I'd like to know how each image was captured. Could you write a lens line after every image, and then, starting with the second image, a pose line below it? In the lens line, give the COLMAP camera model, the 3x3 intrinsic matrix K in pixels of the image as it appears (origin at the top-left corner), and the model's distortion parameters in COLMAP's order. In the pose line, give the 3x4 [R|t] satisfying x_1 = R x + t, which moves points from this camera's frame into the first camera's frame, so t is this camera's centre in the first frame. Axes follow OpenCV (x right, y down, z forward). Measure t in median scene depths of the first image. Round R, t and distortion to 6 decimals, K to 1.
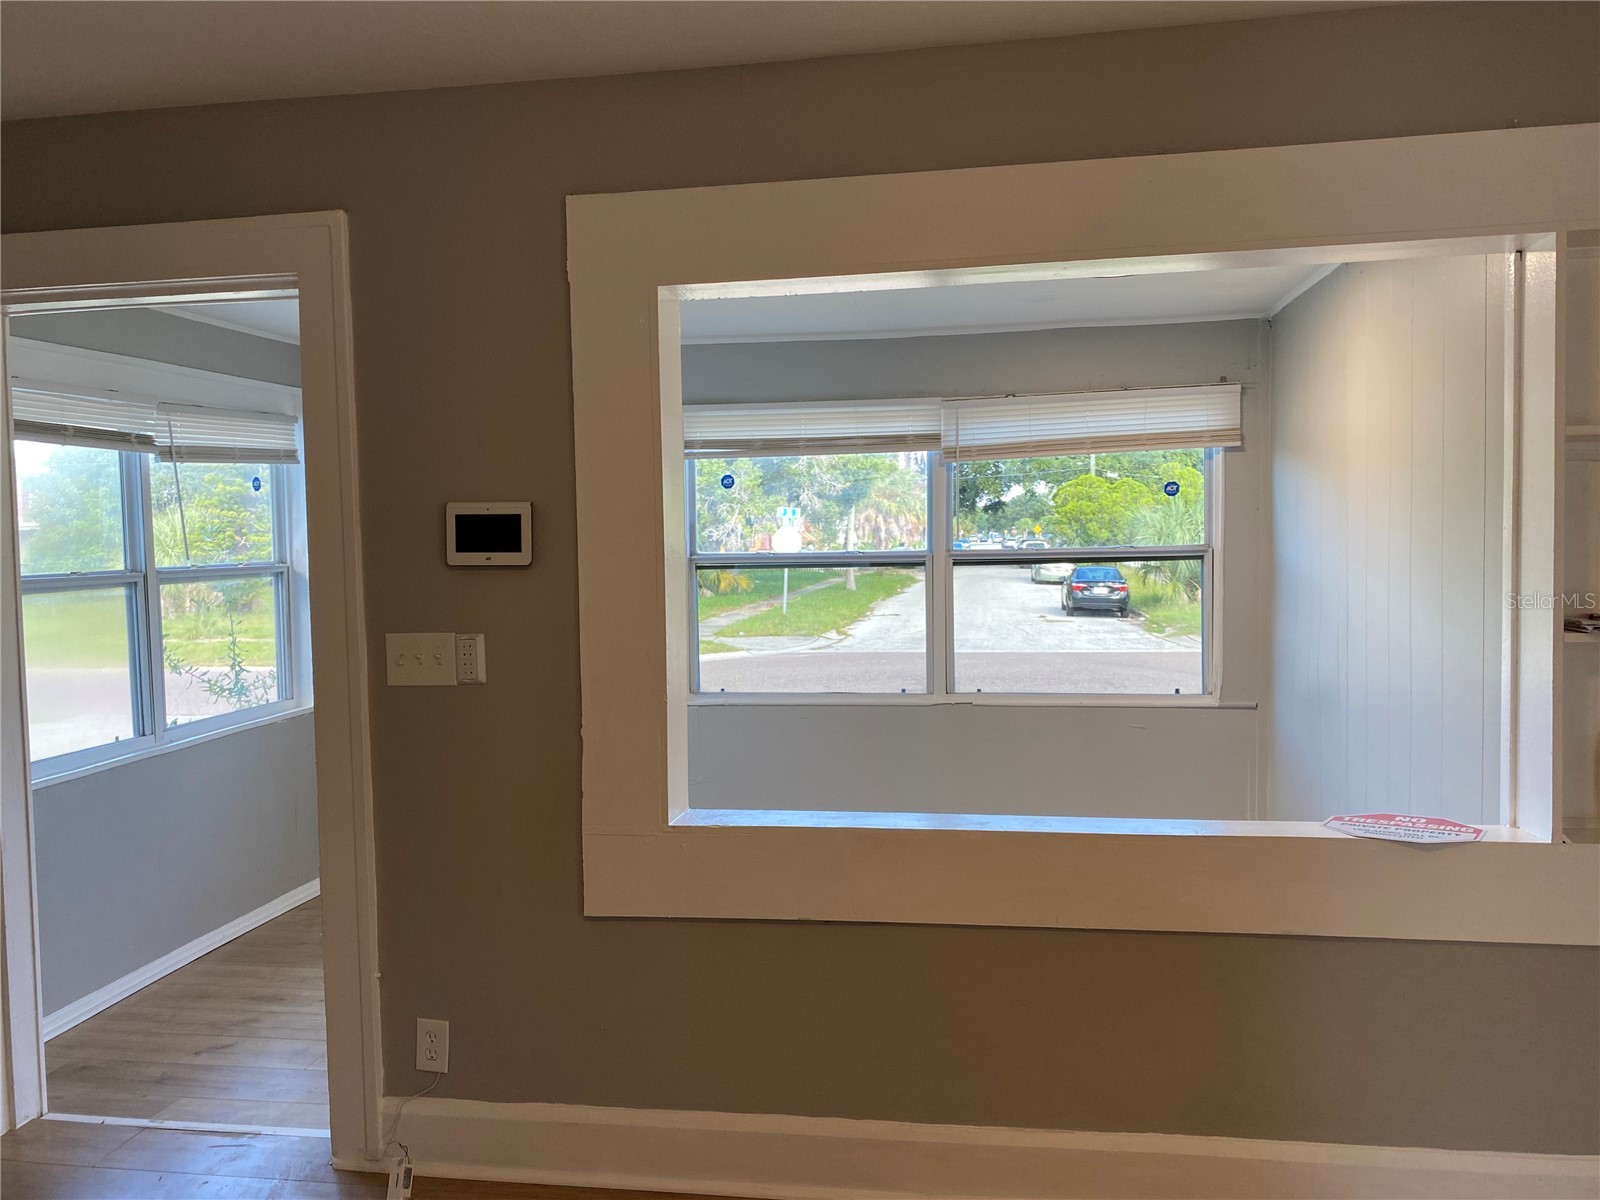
lens RADIAL K [[1233.5, 0, 797.0], [0, 1233.5, 594.4], [0, 0, 1]] dist [0.007330, 0.007120]
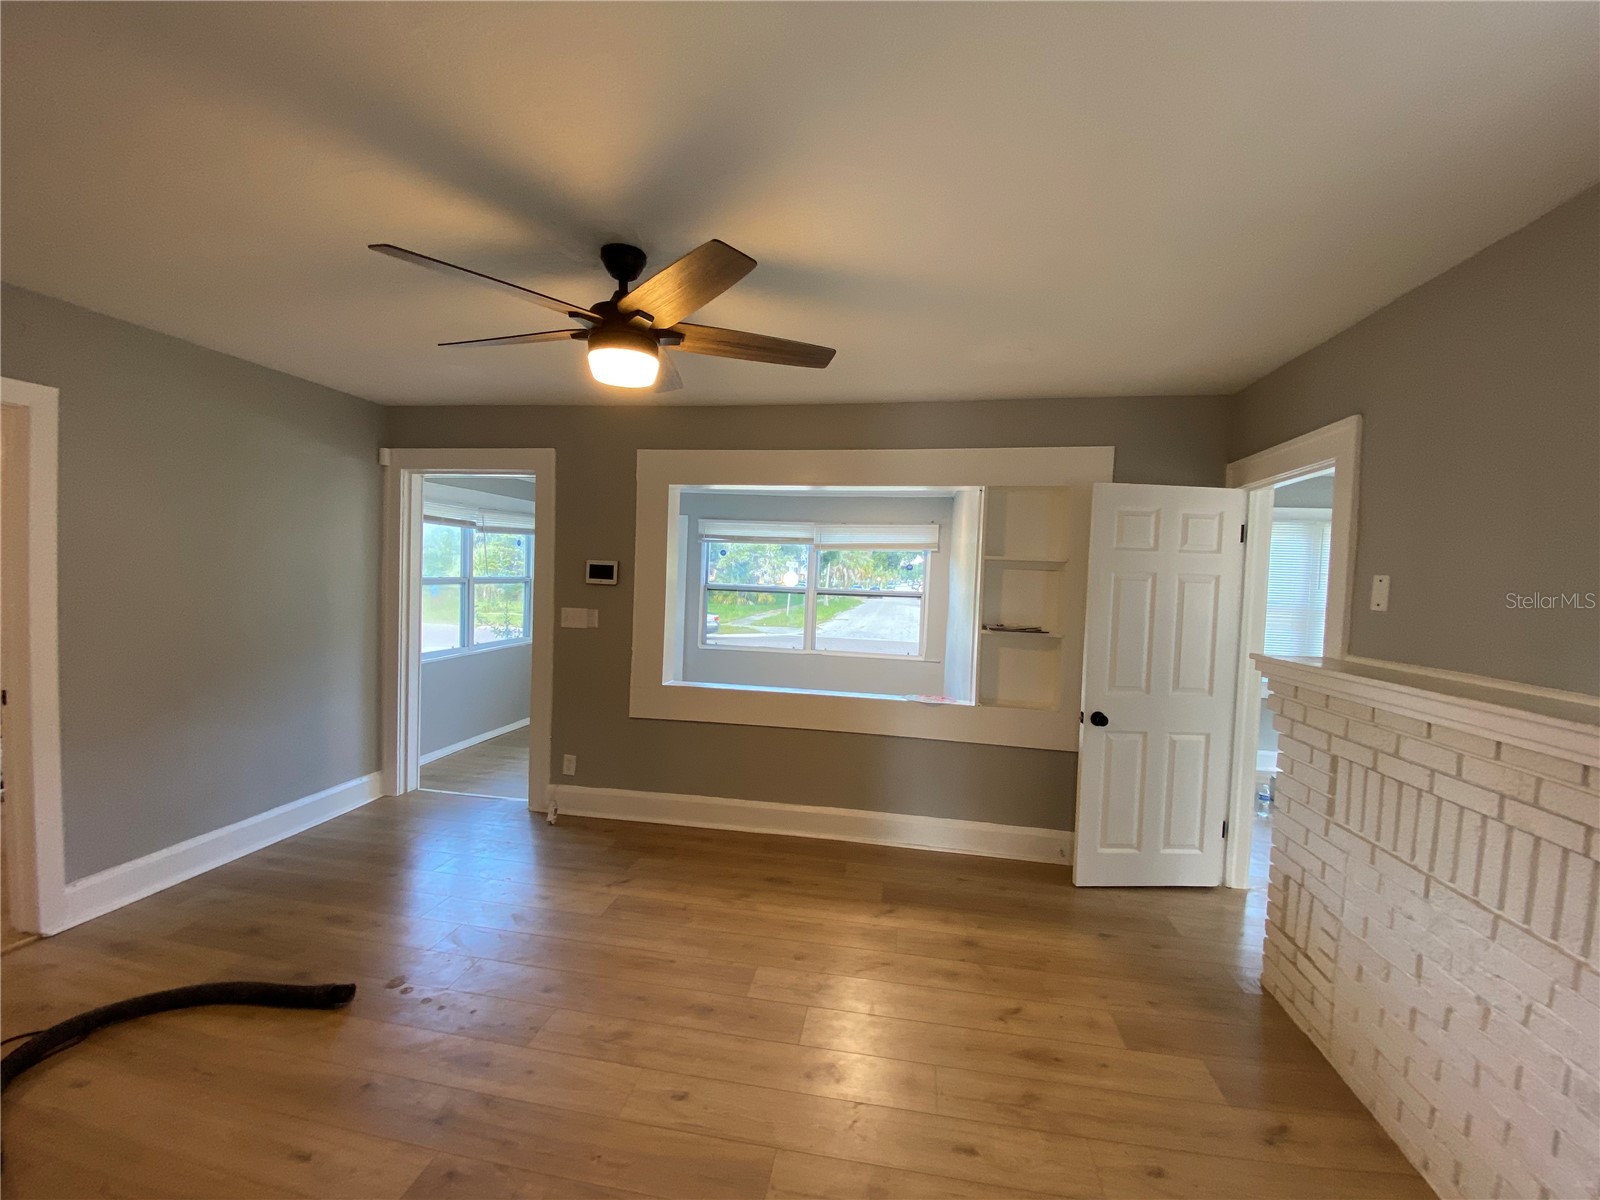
lens RADIAL K [[642.2, 0, 794.9], [0, 642.2, 598.4], [0, 0, 1]] dist [0.044899, -0.035714]
pose [[0.998399, 0.055345, -0.011678, 0.112422], [-0.055490, 0.998381, -0.012483, 0.001111], [0.010968, 0.013111, 0.999854, -0.232767]]
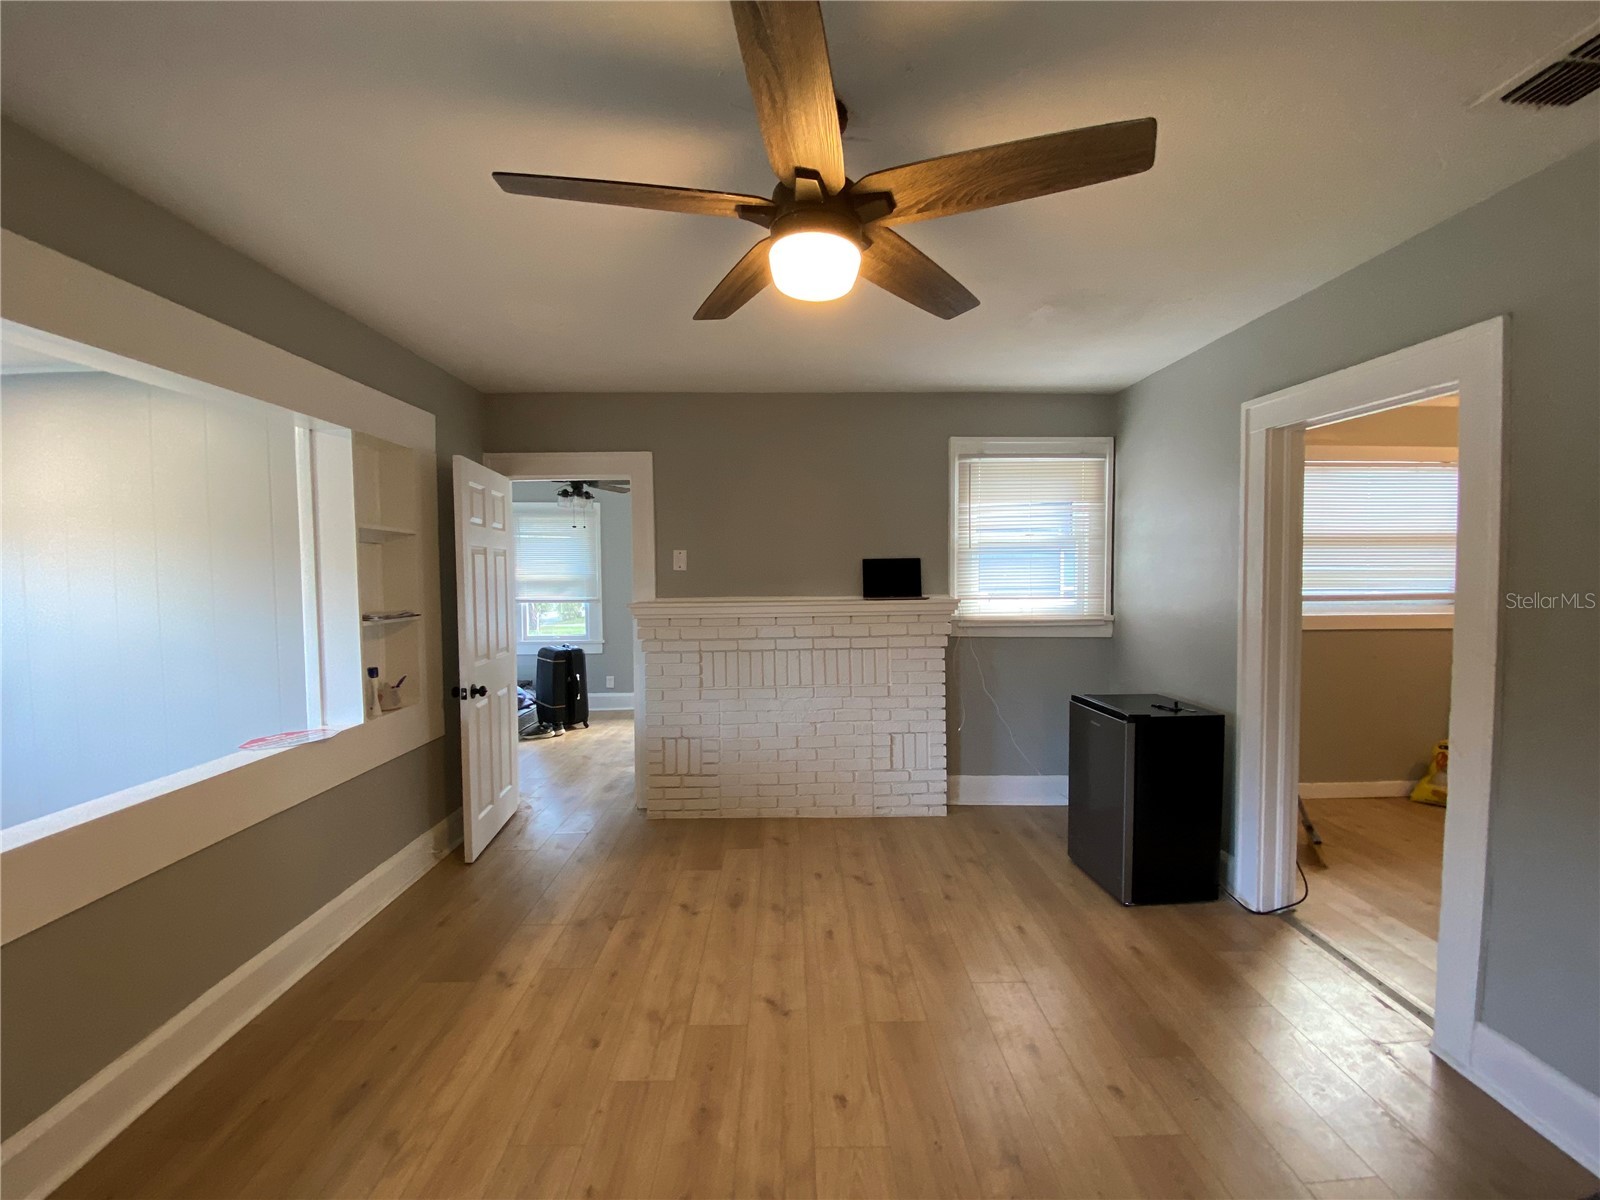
lens RADIAL K [[642.2, 0, 794.9], [0, 642.2, 598.4], [0, 0, 1]] dist [0.044899, -0.035714]
pose [[-0.163698, -0.017955, 0.986347, -0.306480], [0.060595, 0.997763, 0.028220, 0.002339], [-0.984648, 0.064388, -0.162244, 0.237691]]
